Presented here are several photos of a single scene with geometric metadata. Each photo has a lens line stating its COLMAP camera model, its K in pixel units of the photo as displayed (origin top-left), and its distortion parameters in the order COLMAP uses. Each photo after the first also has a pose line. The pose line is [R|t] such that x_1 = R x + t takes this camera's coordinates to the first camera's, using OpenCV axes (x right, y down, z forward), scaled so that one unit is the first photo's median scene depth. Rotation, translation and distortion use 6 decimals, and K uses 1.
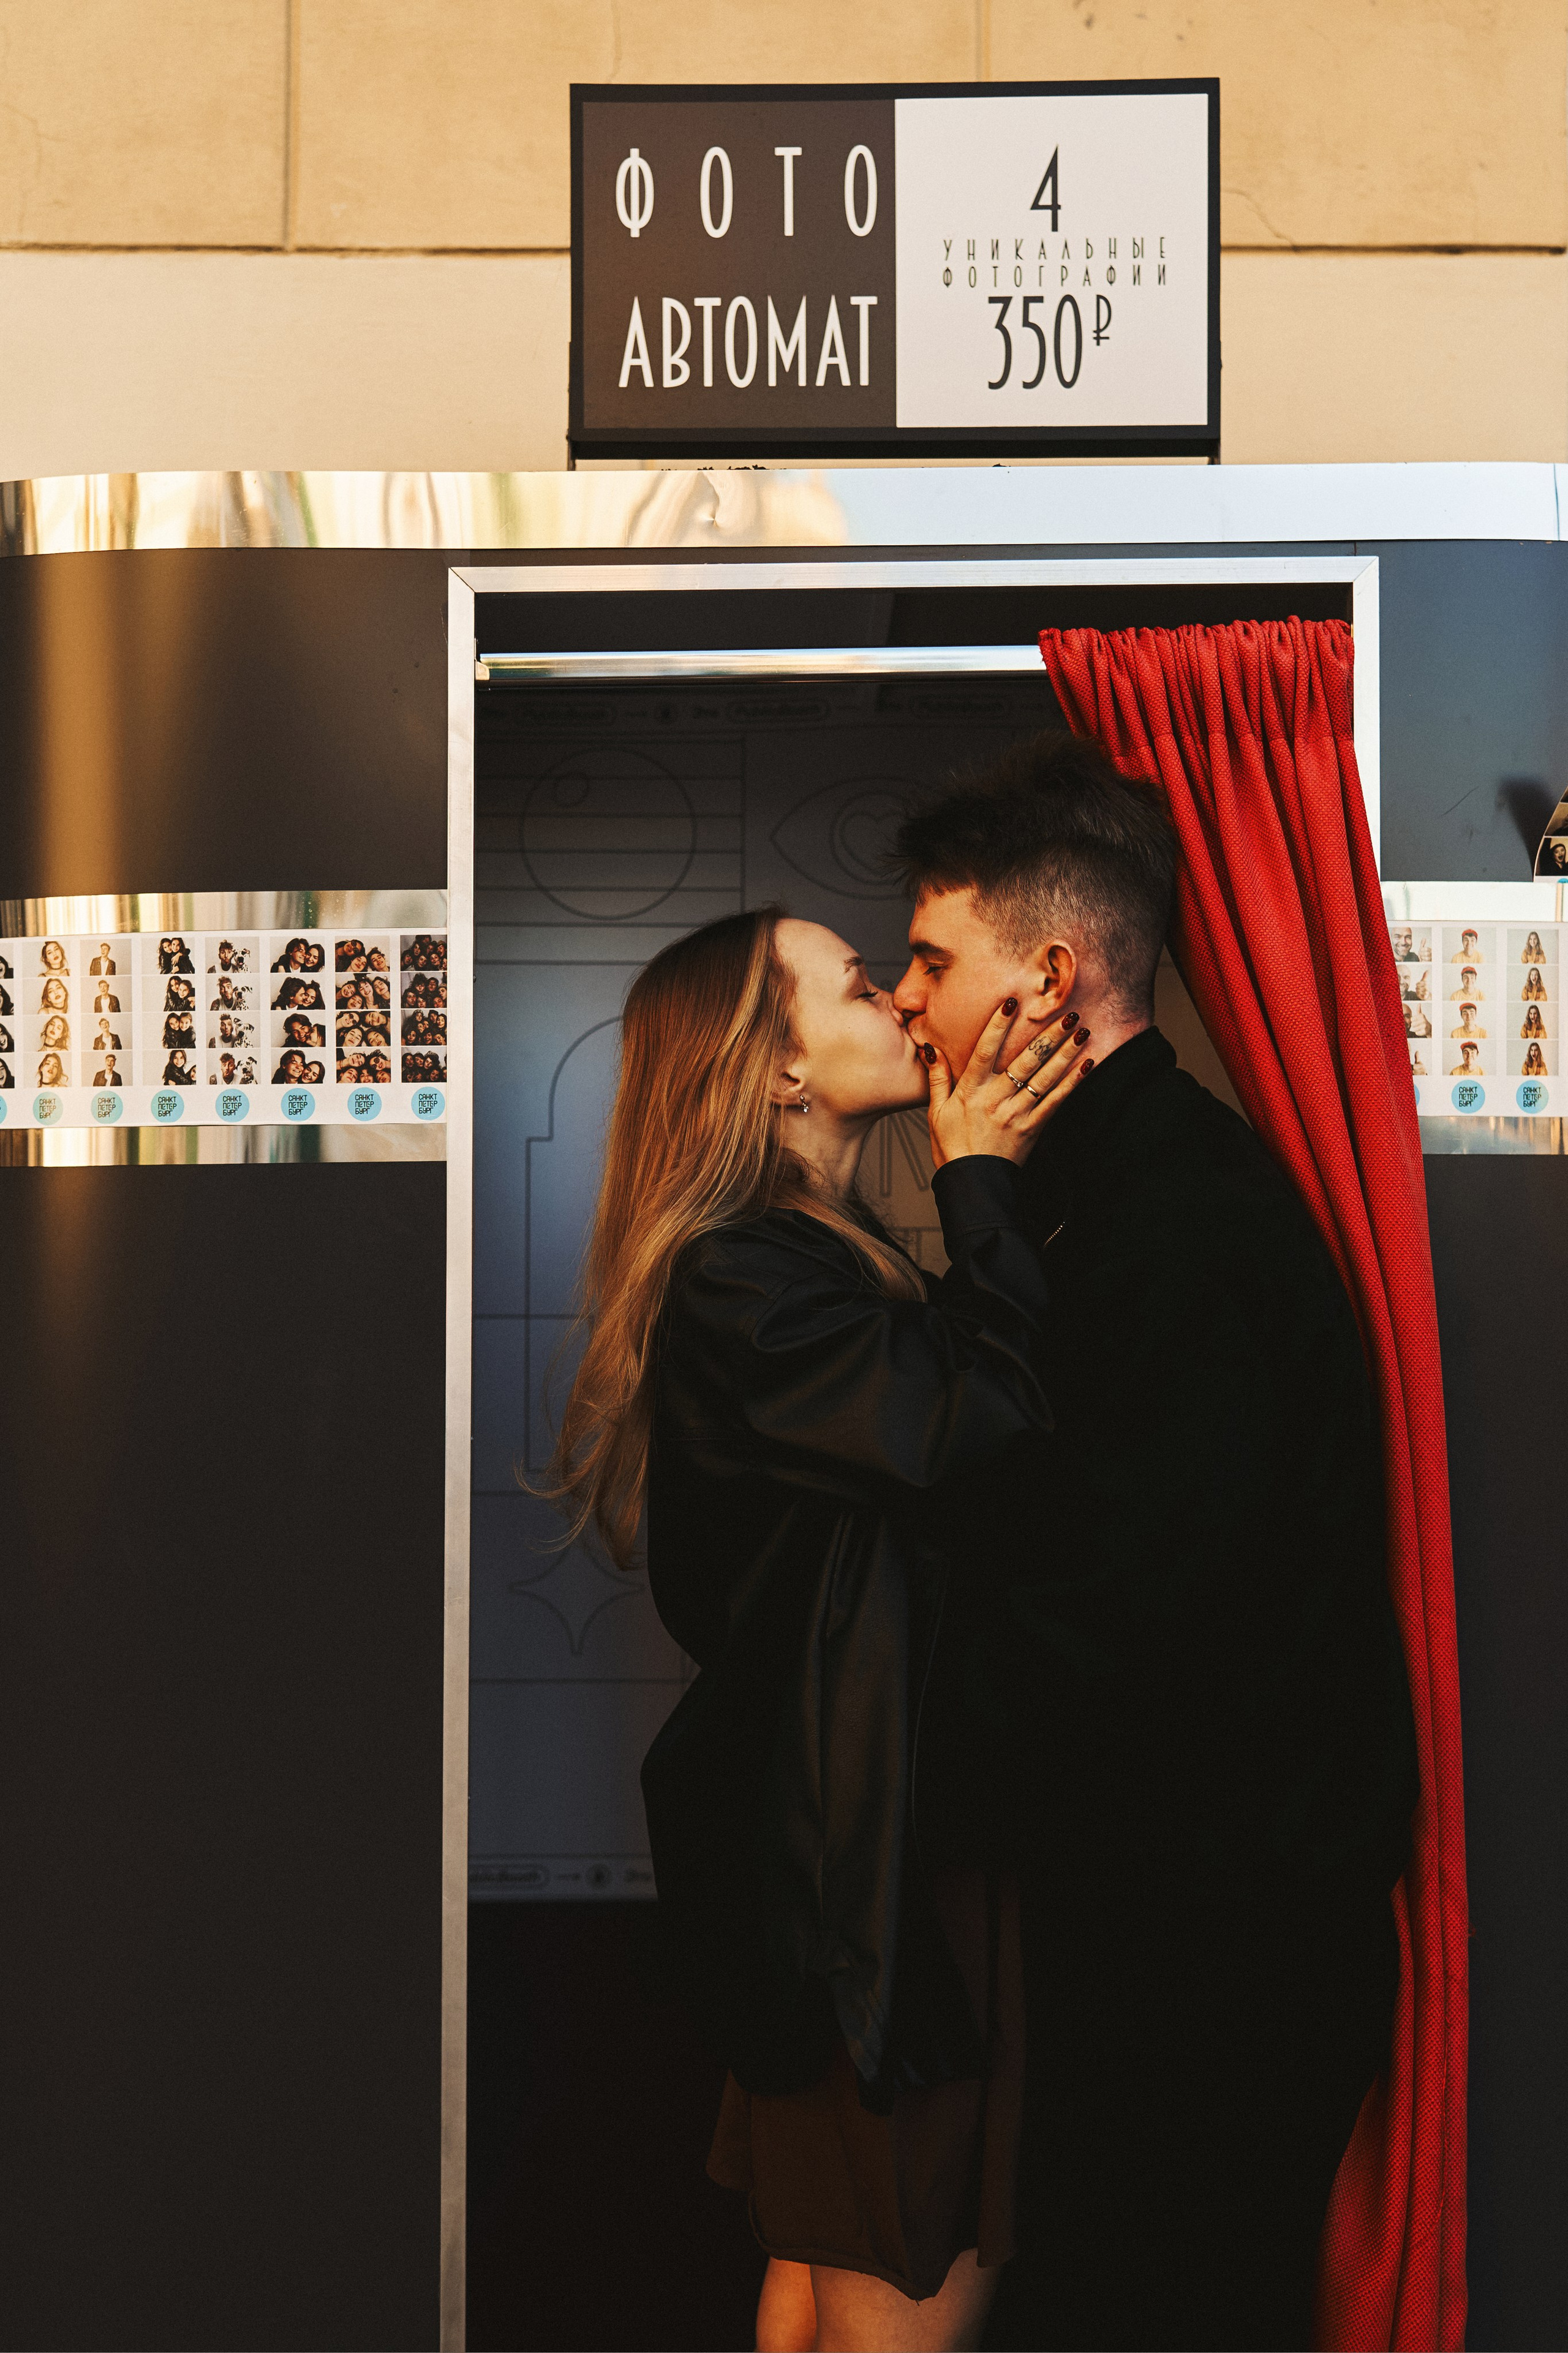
lens RADIAL K [[2277.2, 0, 784.0], [0, 2277.2, 1176.5], [0, 0, 1]] dist [0.000163, 0.015066]
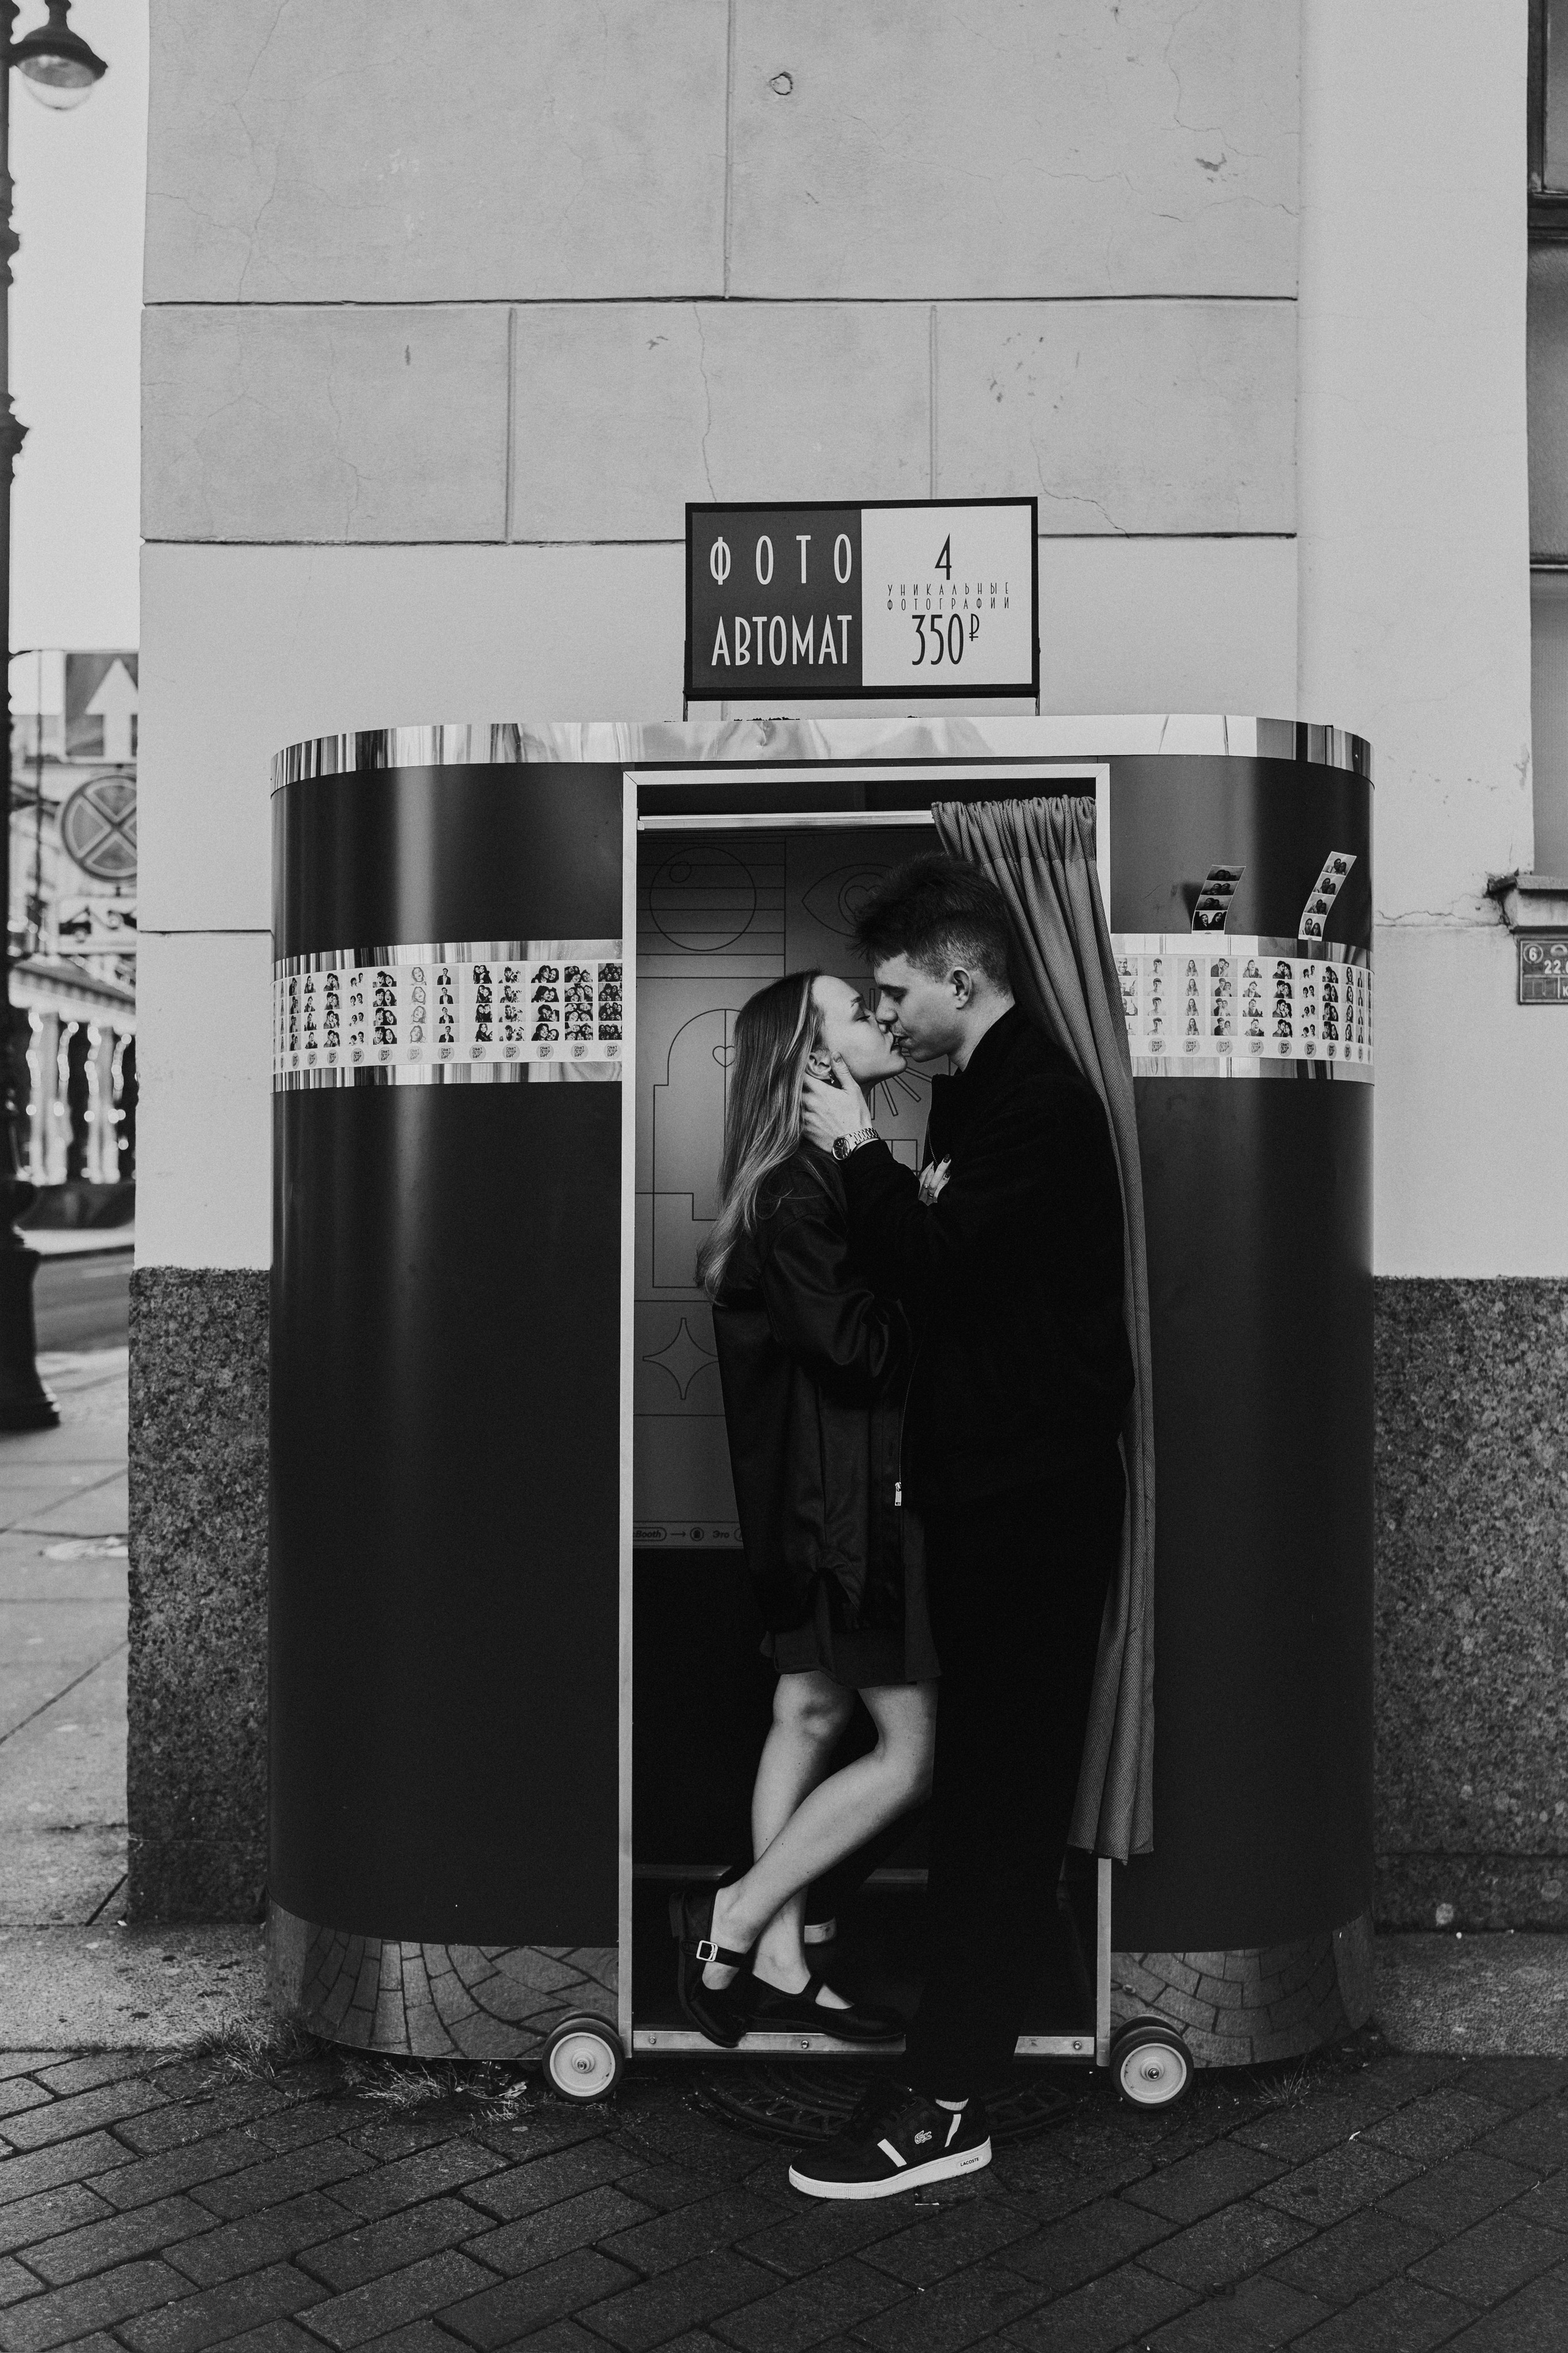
lens RADIAL K [[2226.6, 0, 784.0], [0, 2226.6, 1176.5], [0, 0, 1]] dist [-0.000898, 0.007220]
pose [[0.999395, 0.000435, -0.034786, 0.053283], [-0.000649, 0.999981, -0.006136, 0.084799], [0.034783, 0.006155, 0.999376, -0.866388]]
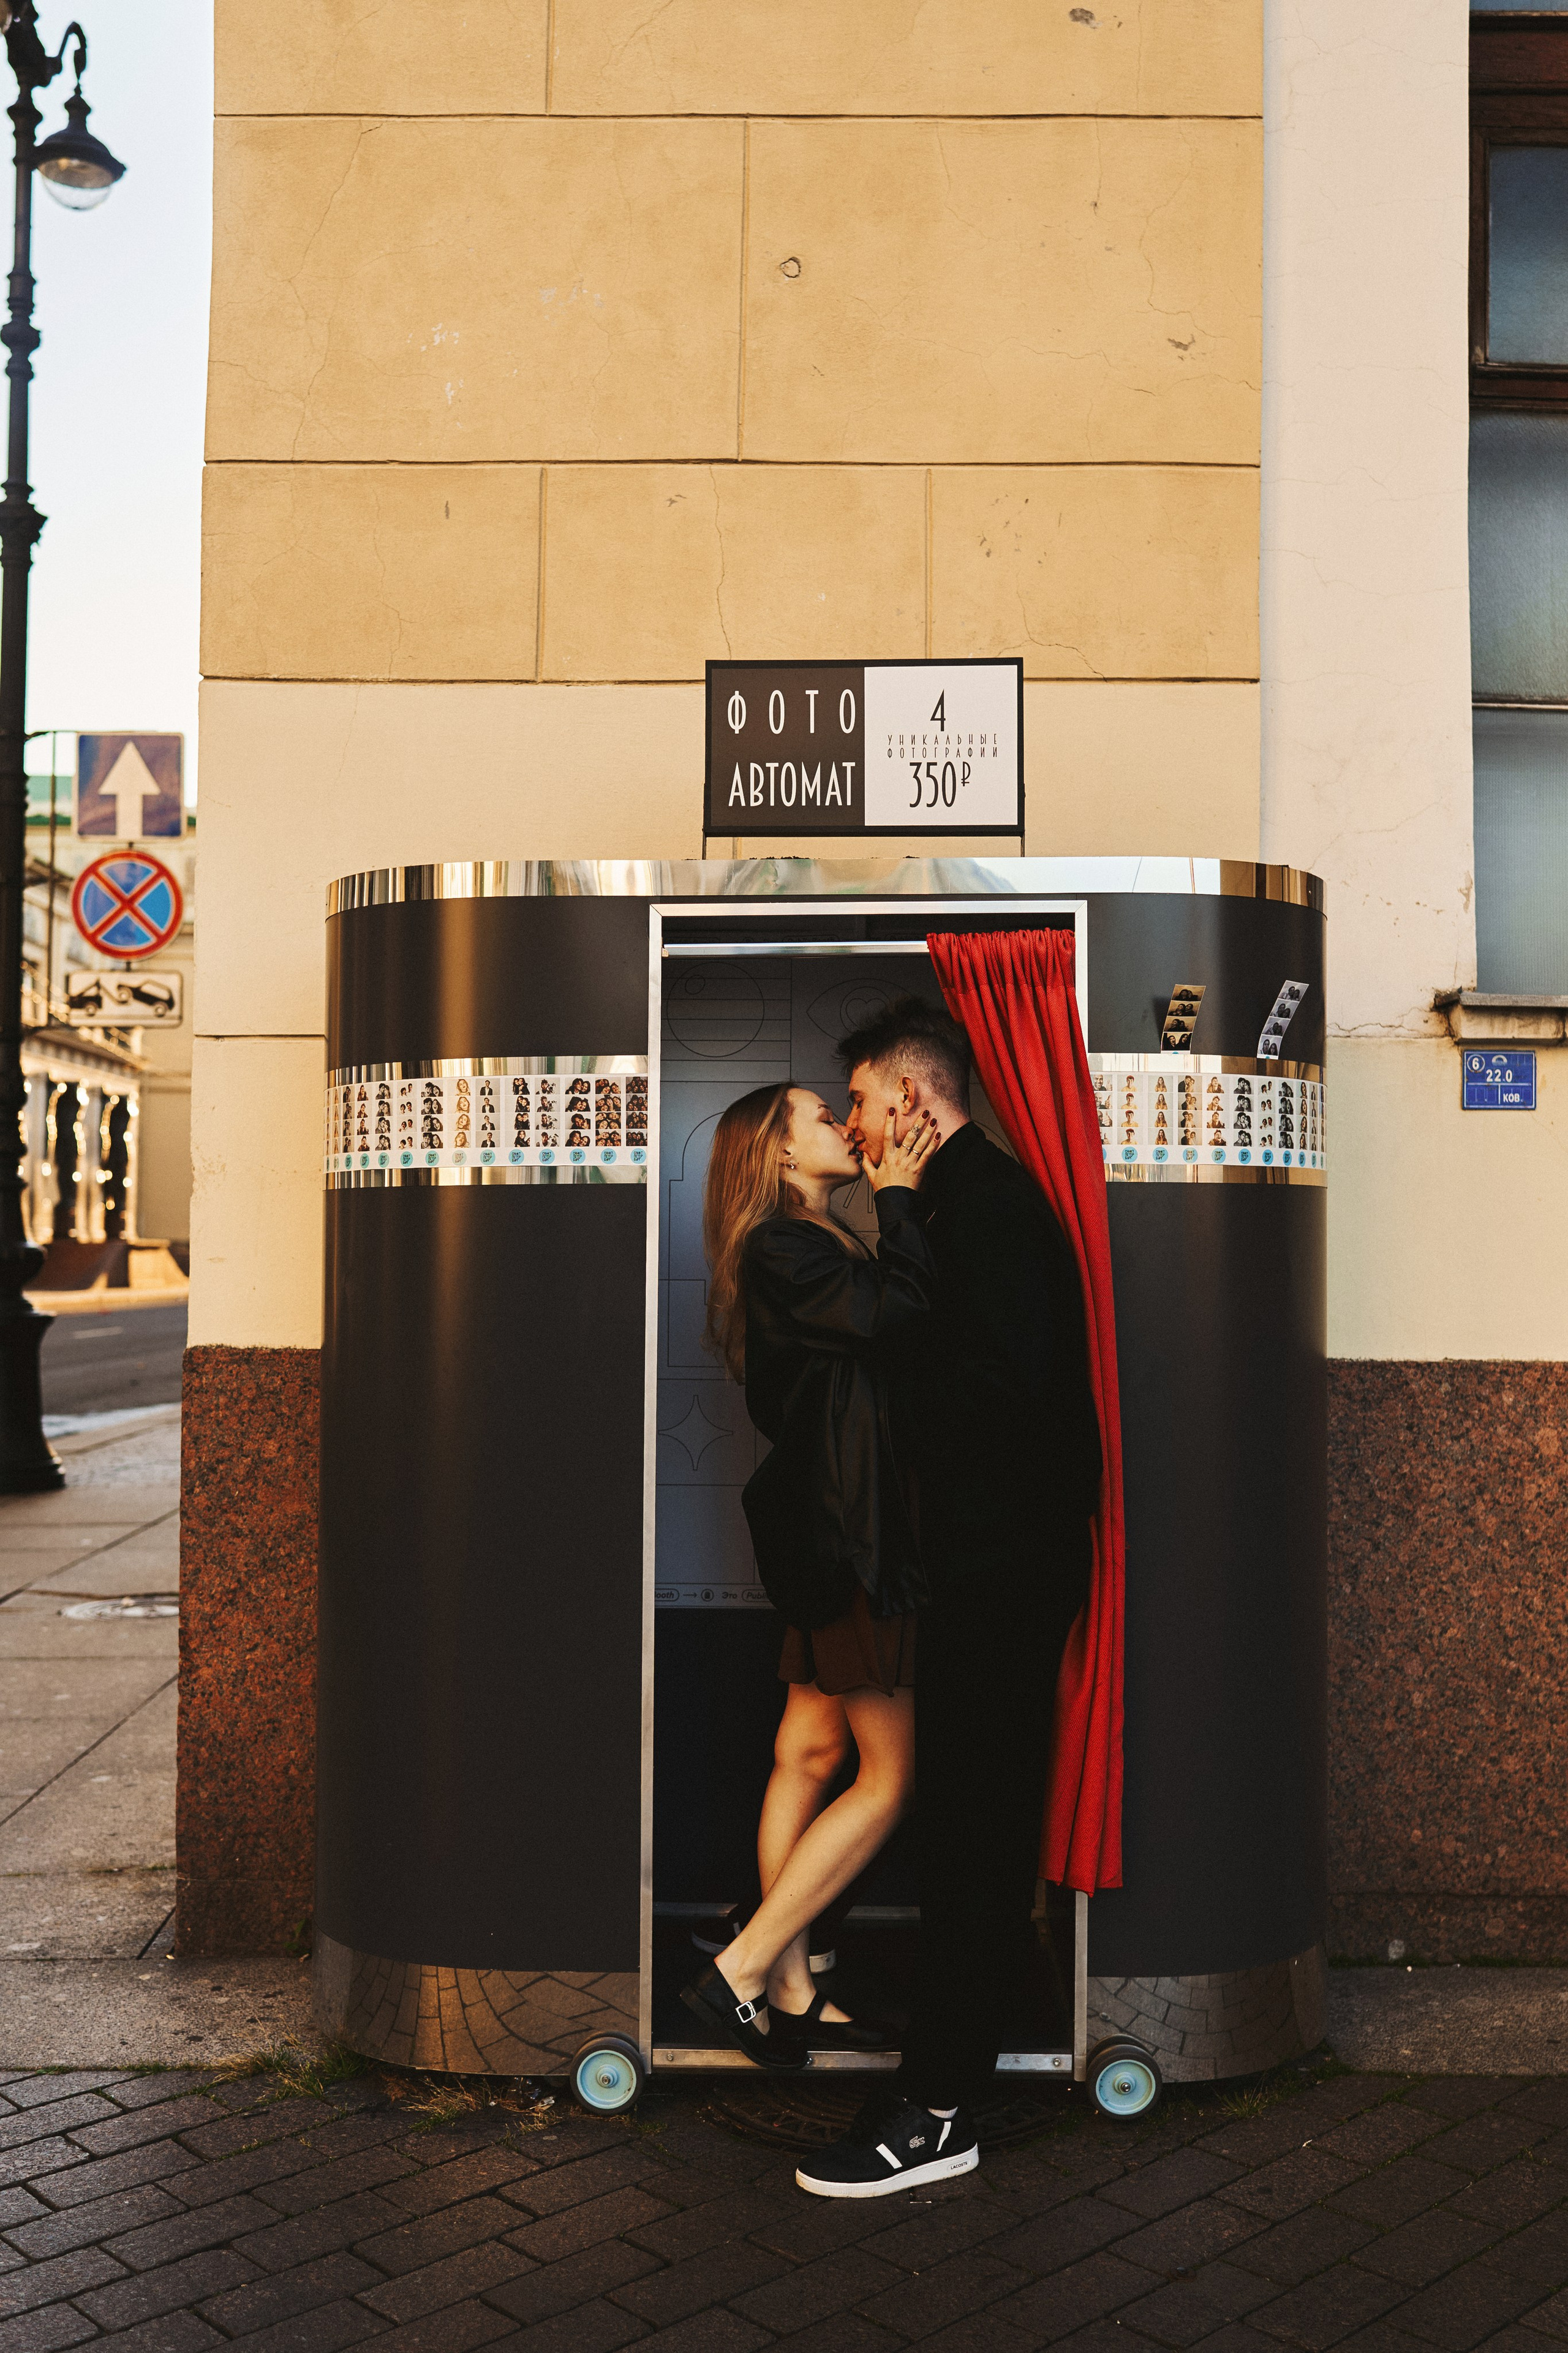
lens RADIAL K [[2222.7, 0, 791.5], [0, 2222.7, 1183.1], [0, 0, 1]] dist [0.001516, 0.000520]
pose [[0.999677, 0.004123, -0.025077, 0.038319], [-0.004905, 0.999501, -0.031192, 0.056940], [0.024936, 0.031305, 0.999199, -1.063034]]
